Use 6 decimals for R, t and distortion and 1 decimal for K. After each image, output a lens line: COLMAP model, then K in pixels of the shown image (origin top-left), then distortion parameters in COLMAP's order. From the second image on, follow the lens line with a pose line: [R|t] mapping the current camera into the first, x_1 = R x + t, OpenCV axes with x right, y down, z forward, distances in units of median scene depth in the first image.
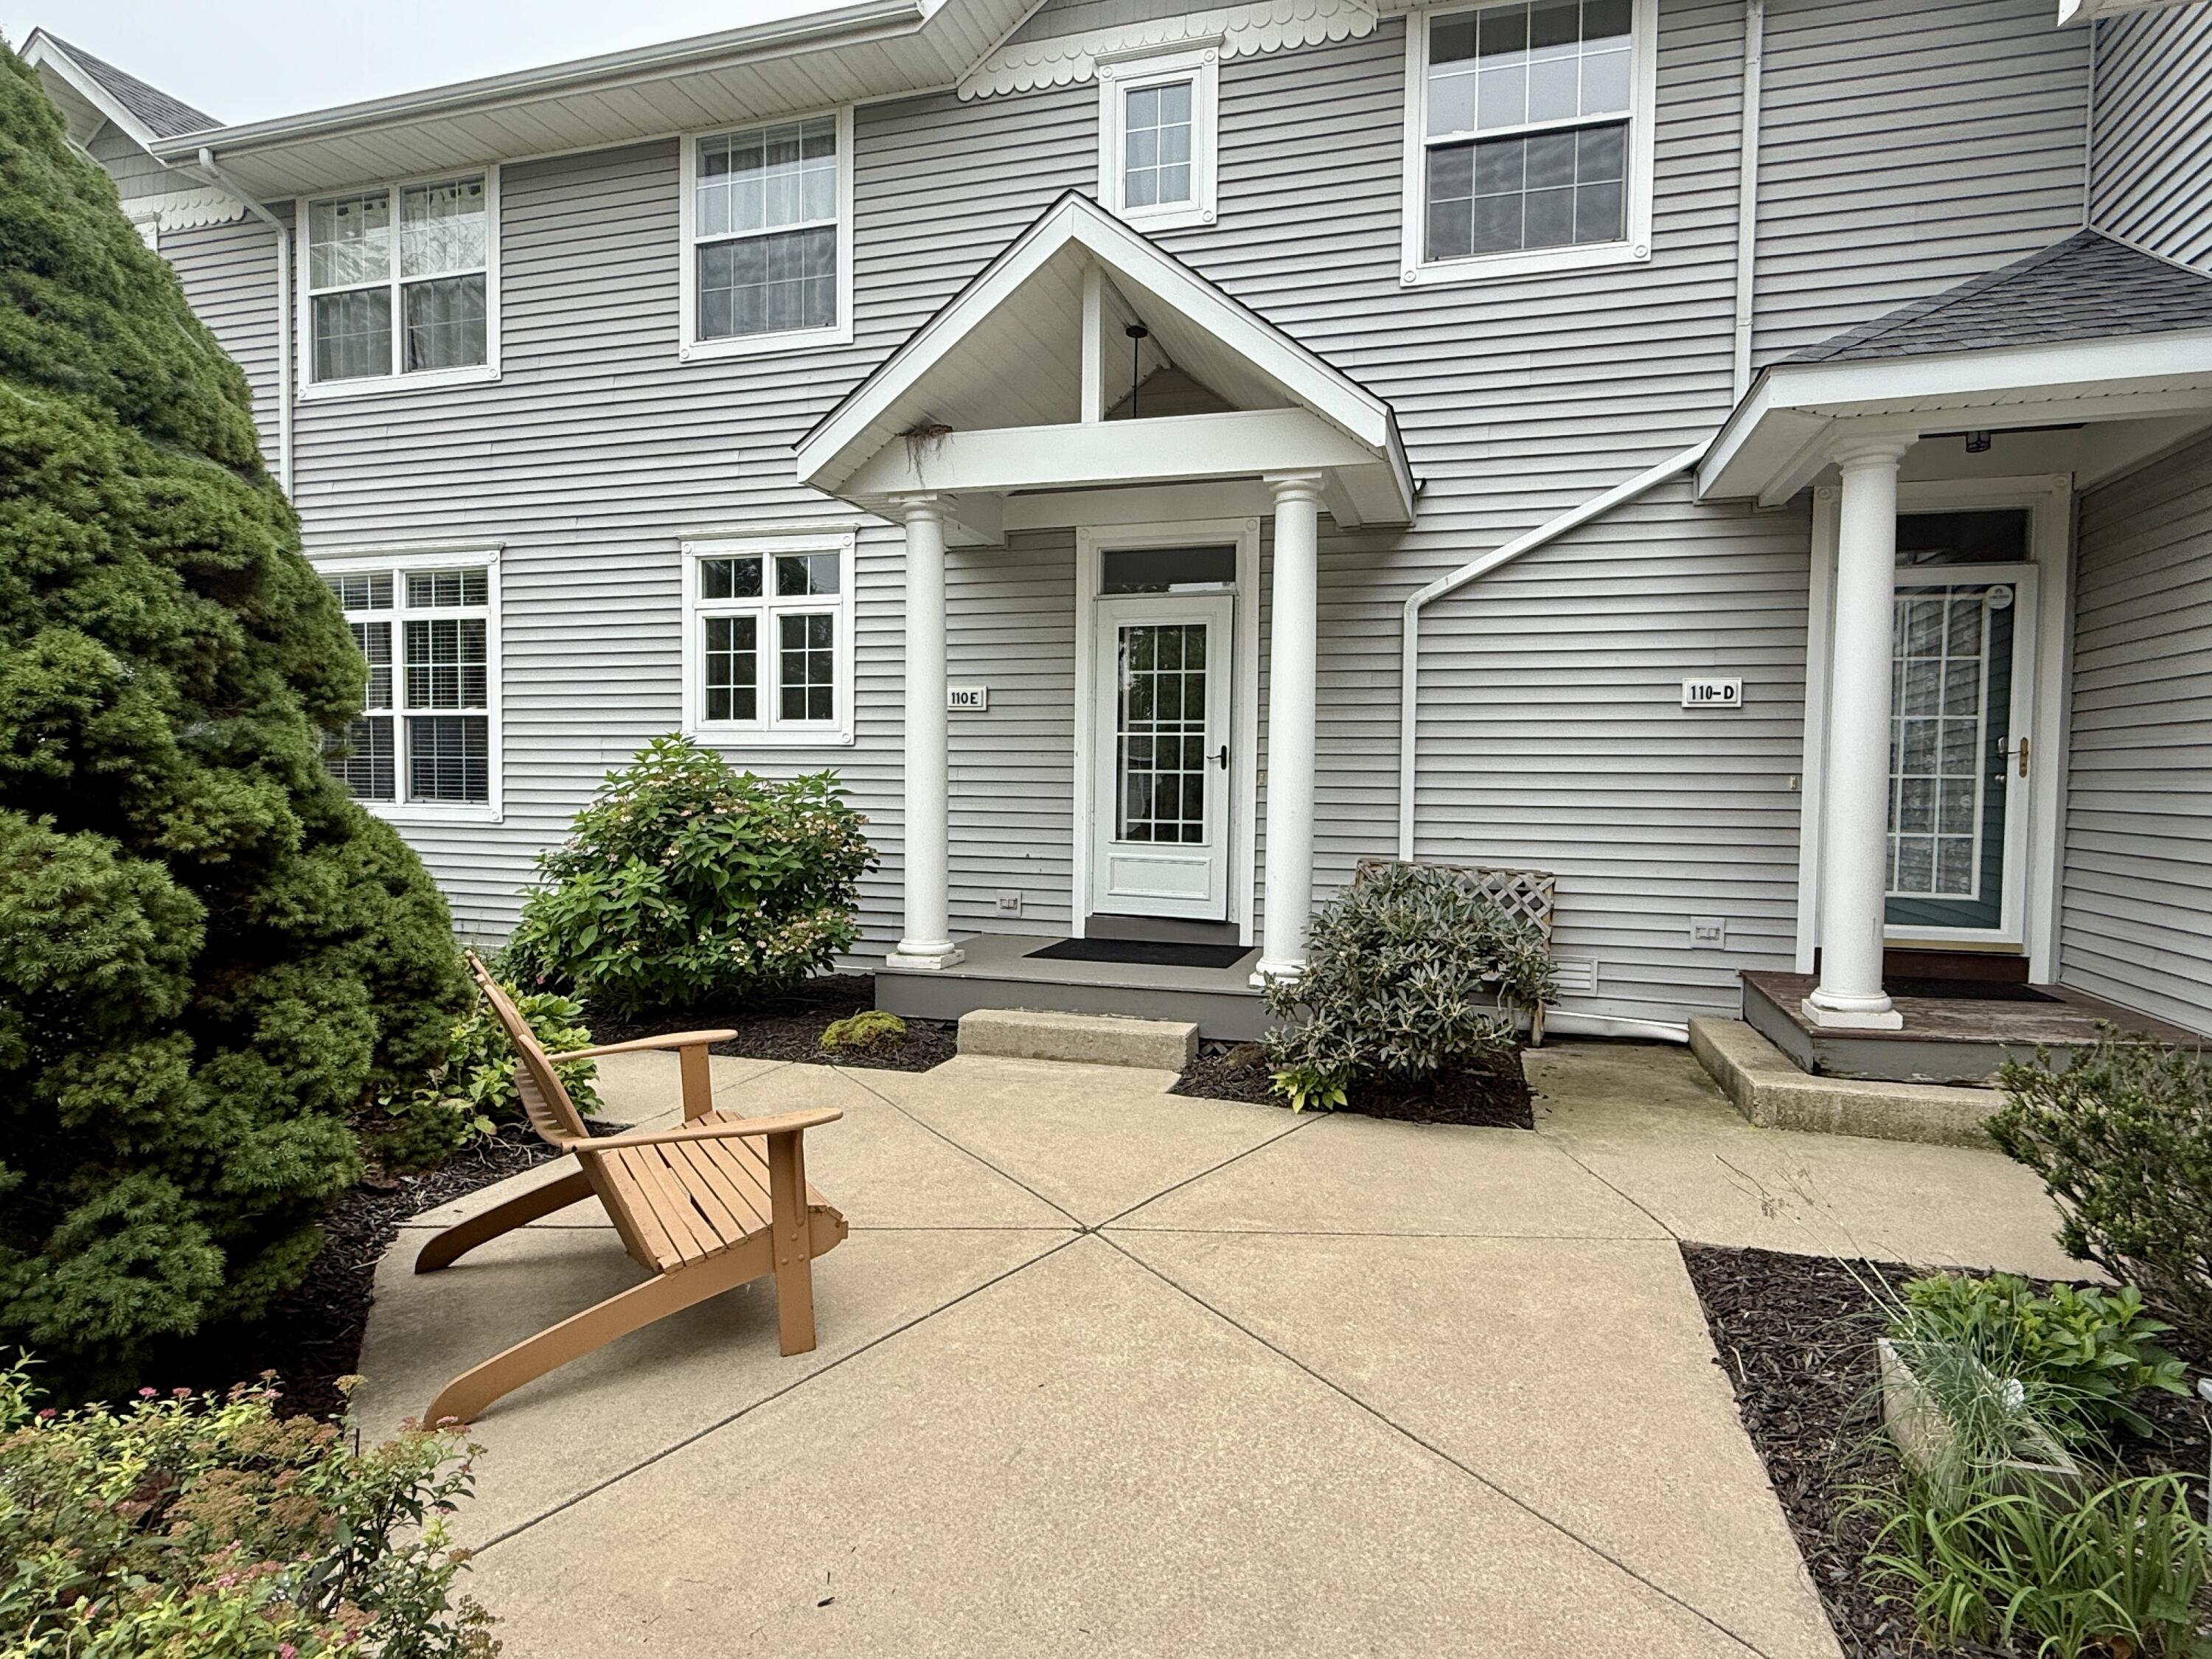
lens RADIAL K [[1233.1, 0, 1114.1], [0, 1233.1, 821.5], [0, 0, 1]] dist [0.001089, -0.000944]
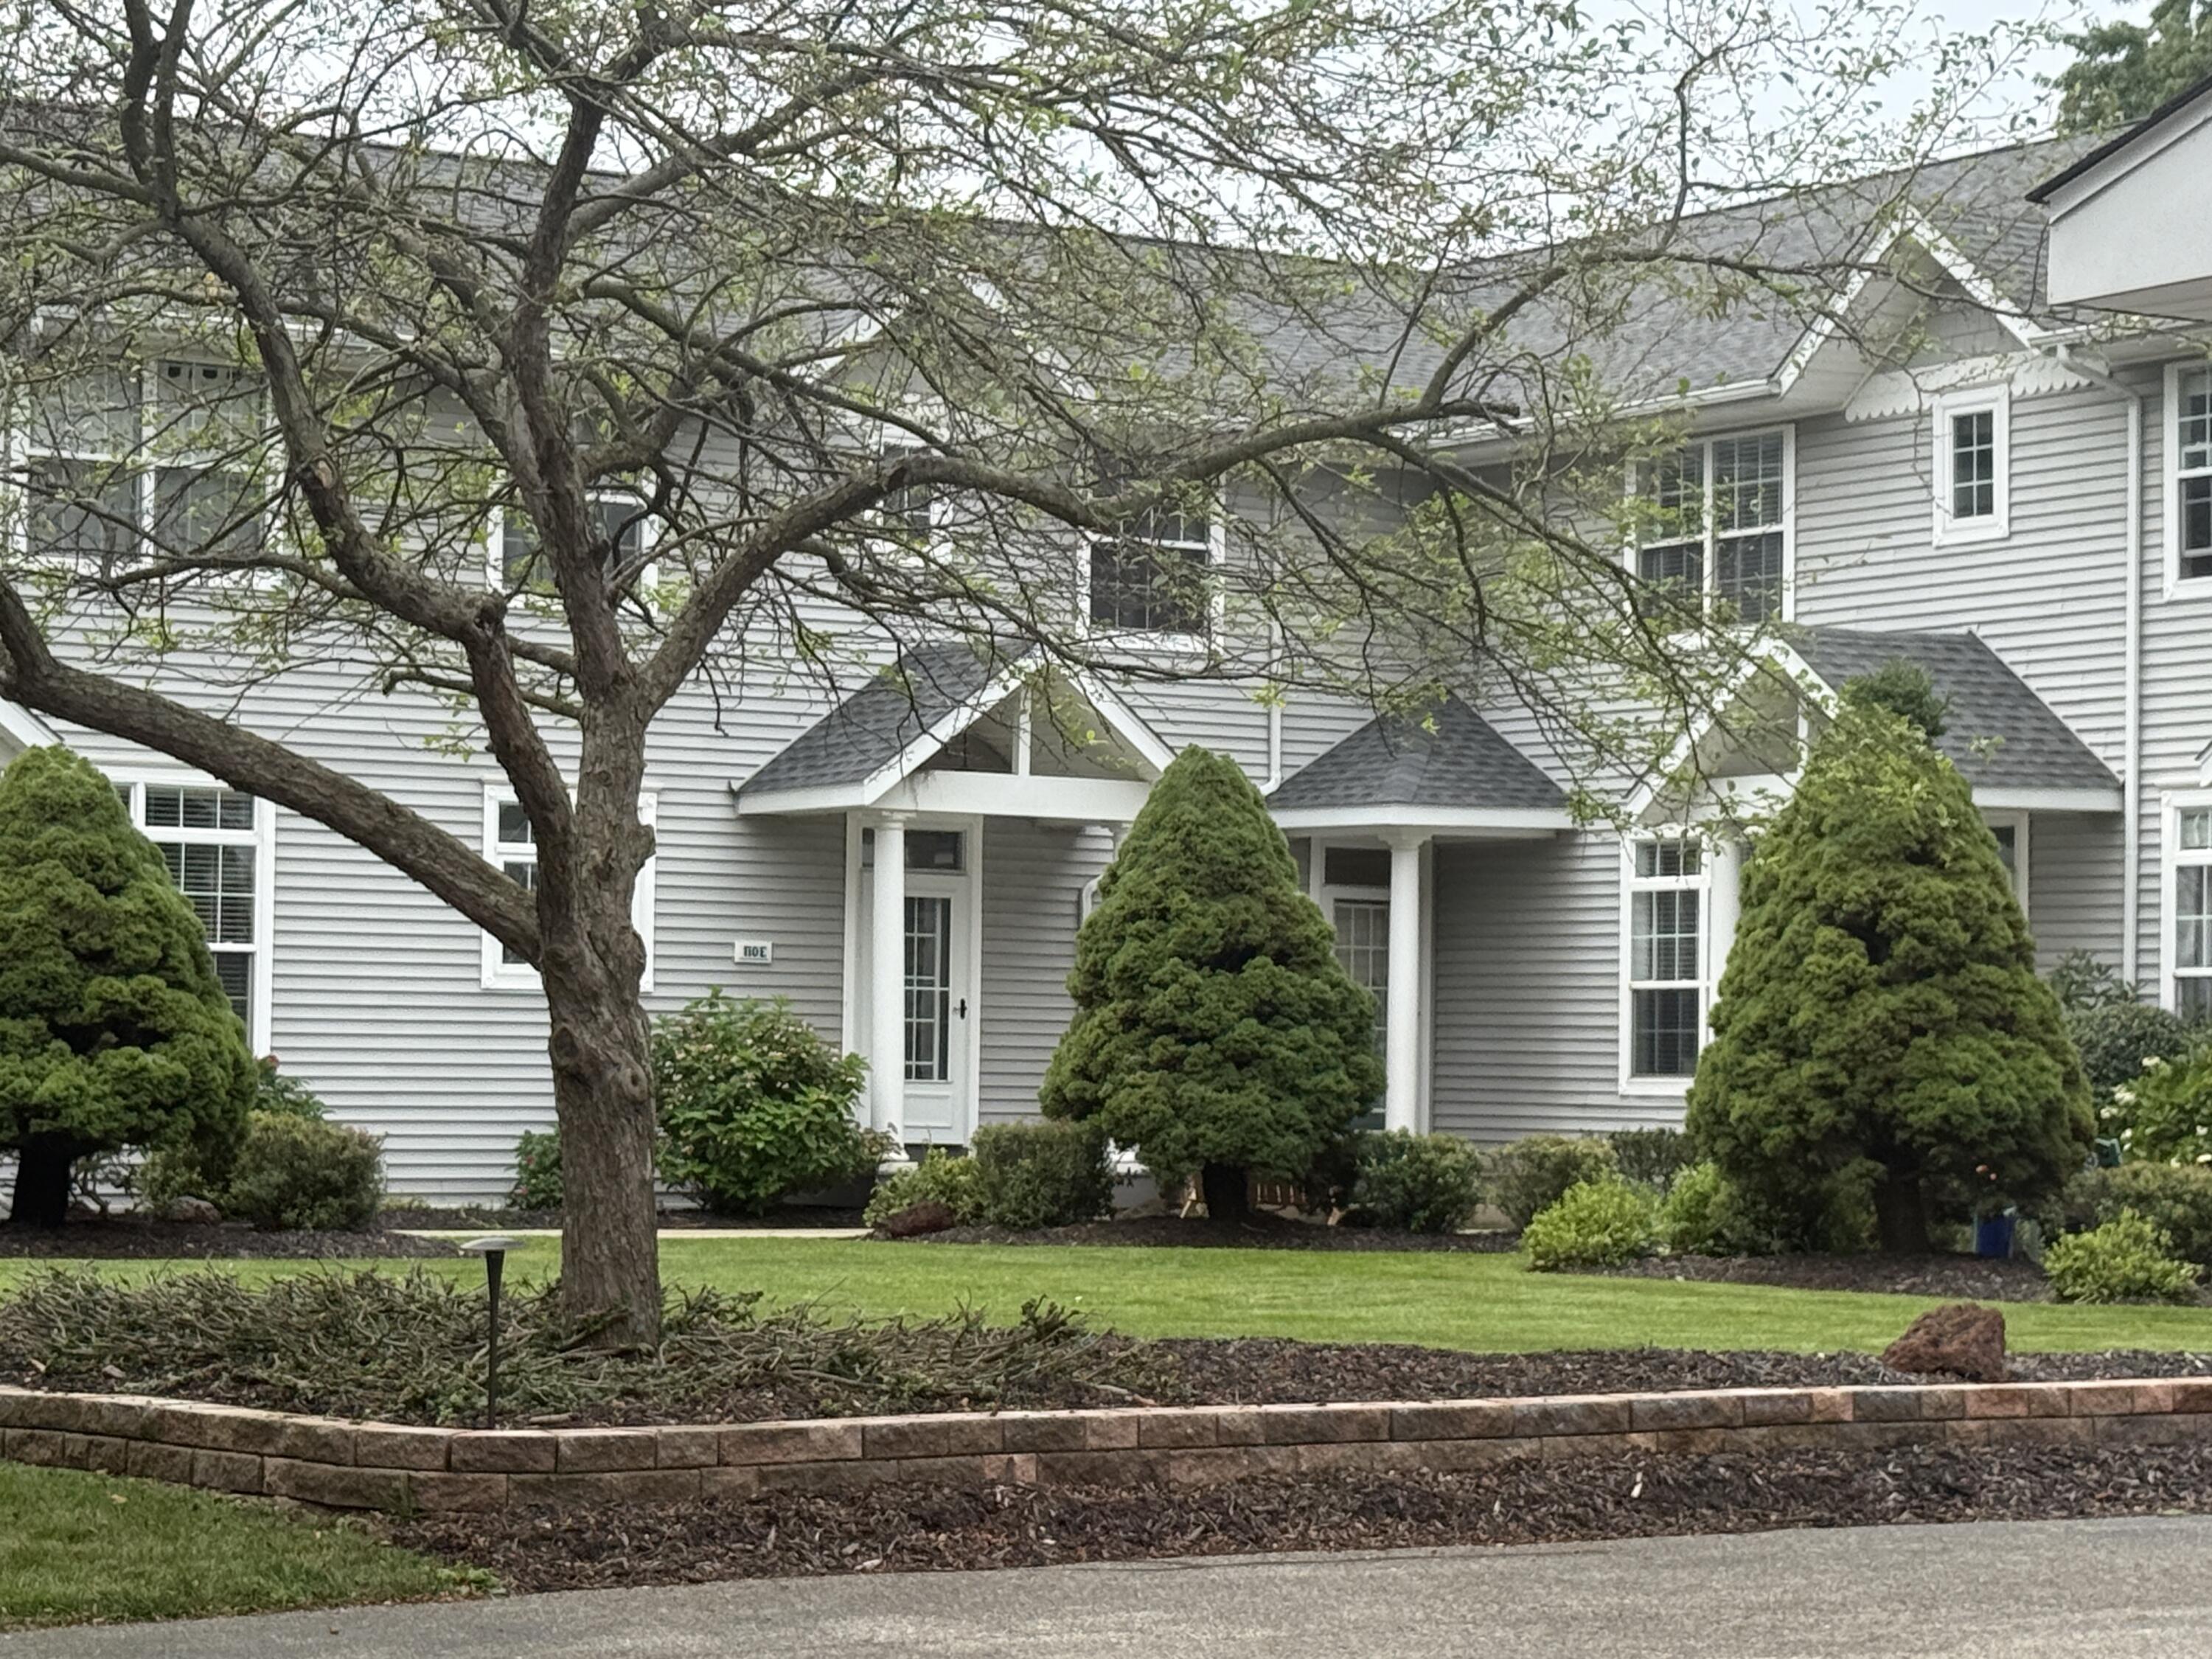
lens RADIAL K [[5292.9, 0, 1107.0], [0, 5292.9, 827.8], [0, 0, 1]] dist [0.123999, 0.000000]
pose [[0.642613, 0.036646, 0.765314, -3.722964], [0.020444, 0.997680, -0.064938, 0.108328], [-0.765918, 0.057376, 0.640372, -2.392886]]
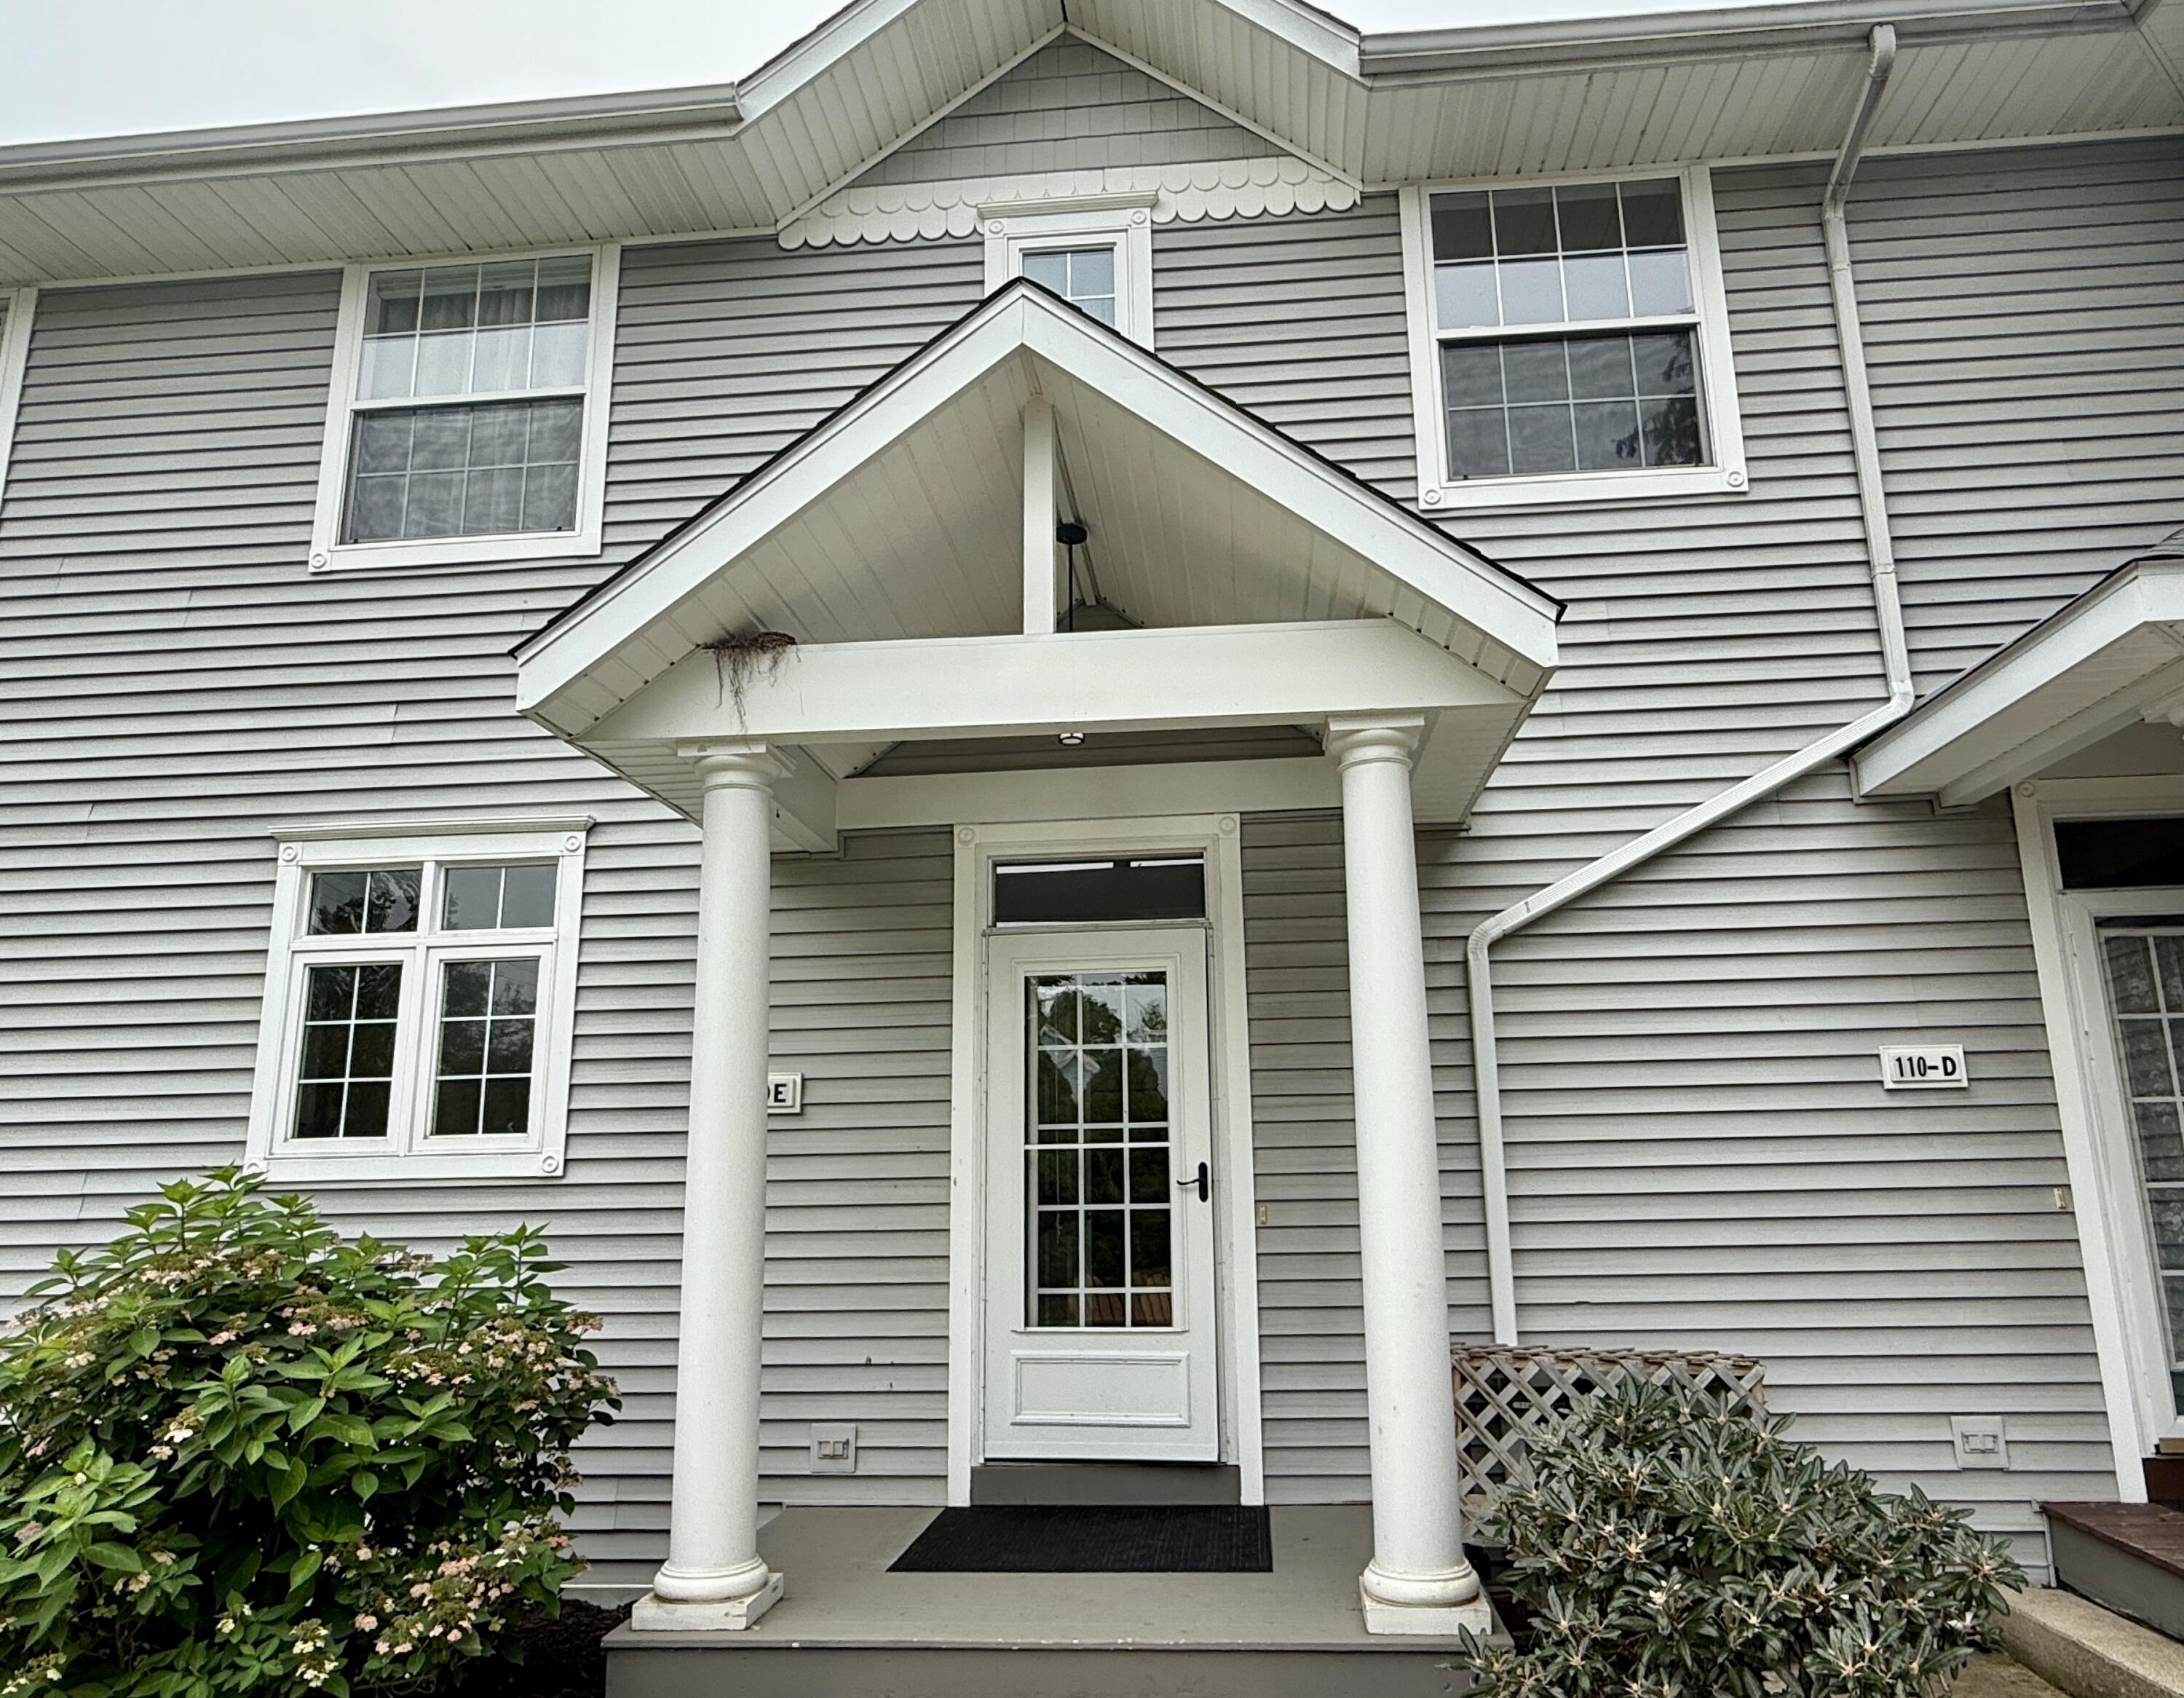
lens RADIAL K [[1390.1, 0, 1132.3], [0, 1390.1, 883.5], [0, 0, 1]] dist [0.002723, -0.004812]
pose [[0.976703, 0.016275, 0.213978, -0.096762], [0.036917, 0.969513, -0.242245, -0.028678], [-0.211397, 0.244501, 0.946325, 0.299380]]
